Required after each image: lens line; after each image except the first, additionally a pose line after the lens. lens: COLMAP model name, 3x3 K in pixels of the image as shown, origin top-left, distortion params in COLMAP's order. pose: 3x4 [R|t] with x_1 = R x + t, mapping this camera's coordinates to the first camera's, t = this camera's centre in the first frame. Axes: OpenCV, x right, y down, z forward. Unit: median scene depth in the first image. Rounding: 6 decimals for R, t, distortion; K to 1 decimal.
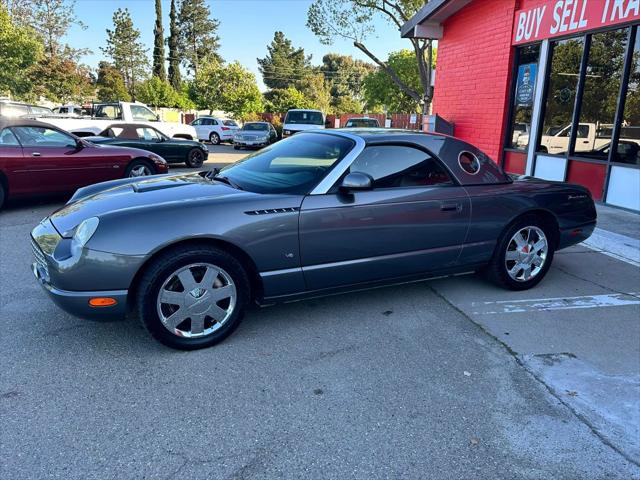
lens RADIAL K [[517.1, 0, 319.8], [0, 517.1, 239.9], [0, 0, 1]] dist [0.071877, -0.104435]
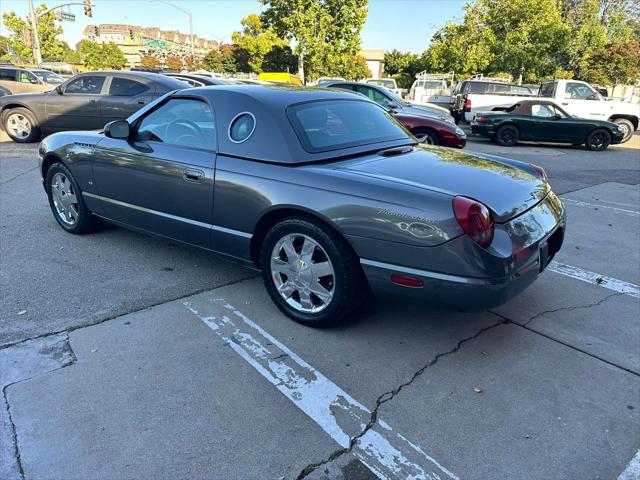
lens RADIAL K [[451.9, 0, 322.4], [0, 451.9, 241.9], [0, 0, 1]] dist [0.047041, -0.060926]
pose [[0.453792, 0.280703, -0.845741, 0.273252], [-0.221169, 0.954872, 0.198253, -0.041213], [0.863225, 0.097086, 0.495396, 0.222610]]
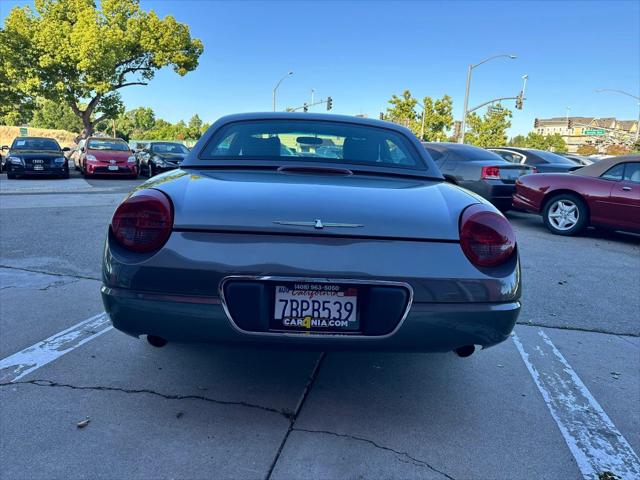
lens RADIAL K [[458.0, 0, 319.6], [0, 458.0, 234.0], [0, 0, 1]] dist [0.026137, -0.029918]
pose [[-0.407267, 0.107399, -0.906972, 0.260819], [-0.265758, 0.936154, 0.230191, -0.065606], [0.873788, 0.334784, -0.352723, 0.422489]]
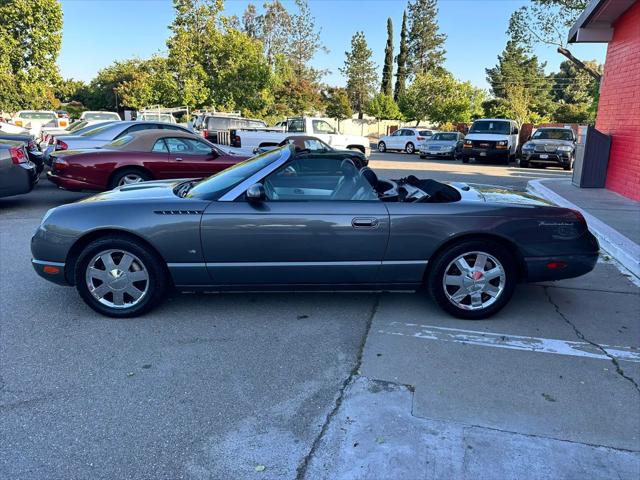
lens RADIAL K [[482.5, 0, 316.2], [0, 482.5, 245.6], [0, 0, 1]] dist [0.085424, -0.122072]
pose [[0.898423, 0.101806, -0.427167, 0.155064], [-0.098645, 0.994683, 0.029591, -0.010312], [0.427908, 0.015553, 0.903689, 0.029683]]
